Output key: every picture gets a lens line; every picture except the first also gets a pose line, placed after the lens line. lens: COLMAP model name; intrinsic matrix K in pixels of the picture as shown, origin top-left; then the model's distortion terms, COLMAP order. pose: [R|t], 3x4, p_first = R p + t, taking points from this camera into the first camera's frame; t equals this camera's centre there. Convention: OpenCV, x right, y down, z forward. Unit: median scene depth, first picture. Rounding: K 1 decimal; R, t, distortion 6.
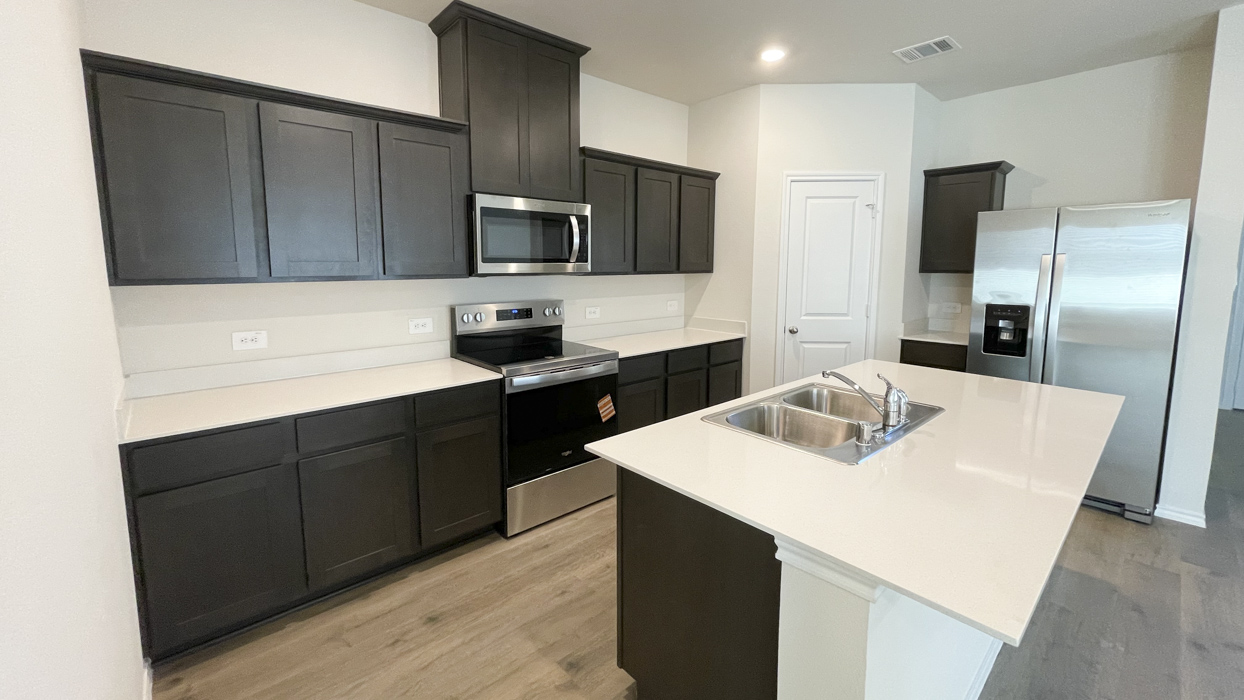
lens RADIAL K [[499.4, 0, 622.0], [0, 499.4, 350.0], [0, 0, 1]] dist [0.006782, 0.000165]
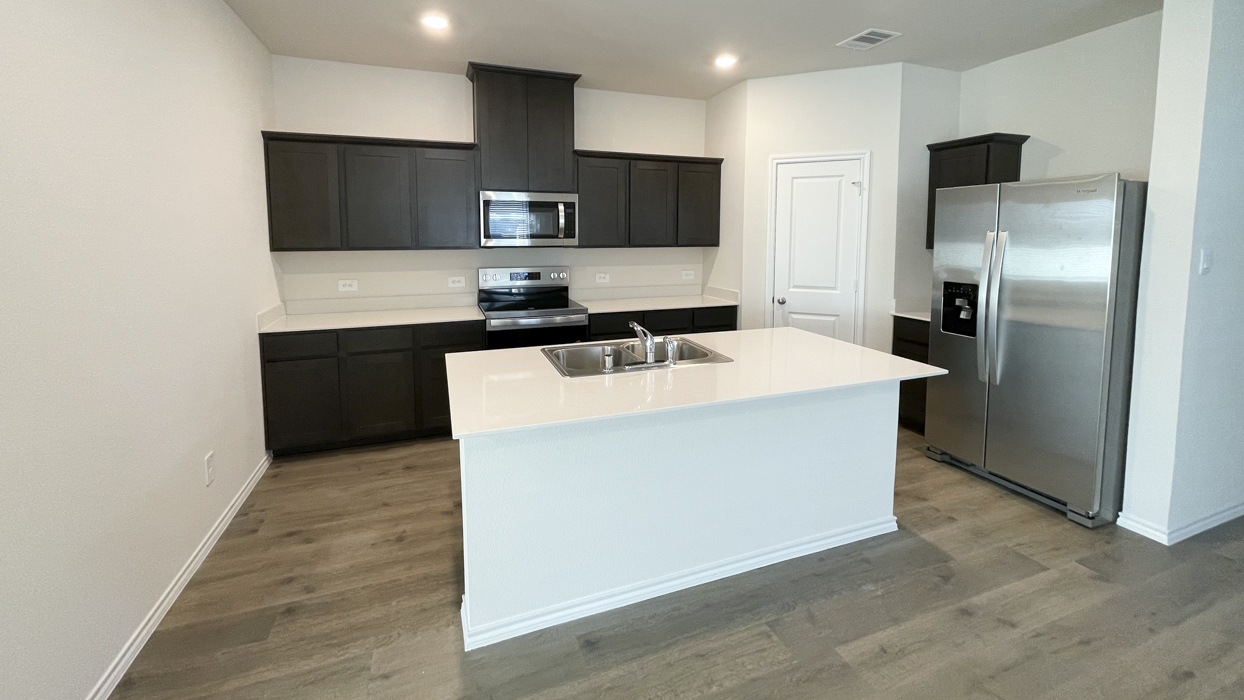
lens RADIAL K [[495.3, 0, 620.2], [0, 495.3, 309.1], [0, 0, 1]] dist [0.001389, 0.000162]
pose [[0.928649, 0.055165, -0.366834, 0.521007], [-0.063846, 0.997893, -0.011563, 0.015167], [0.365424, 0.034159, 0.930214, -0.141602]]
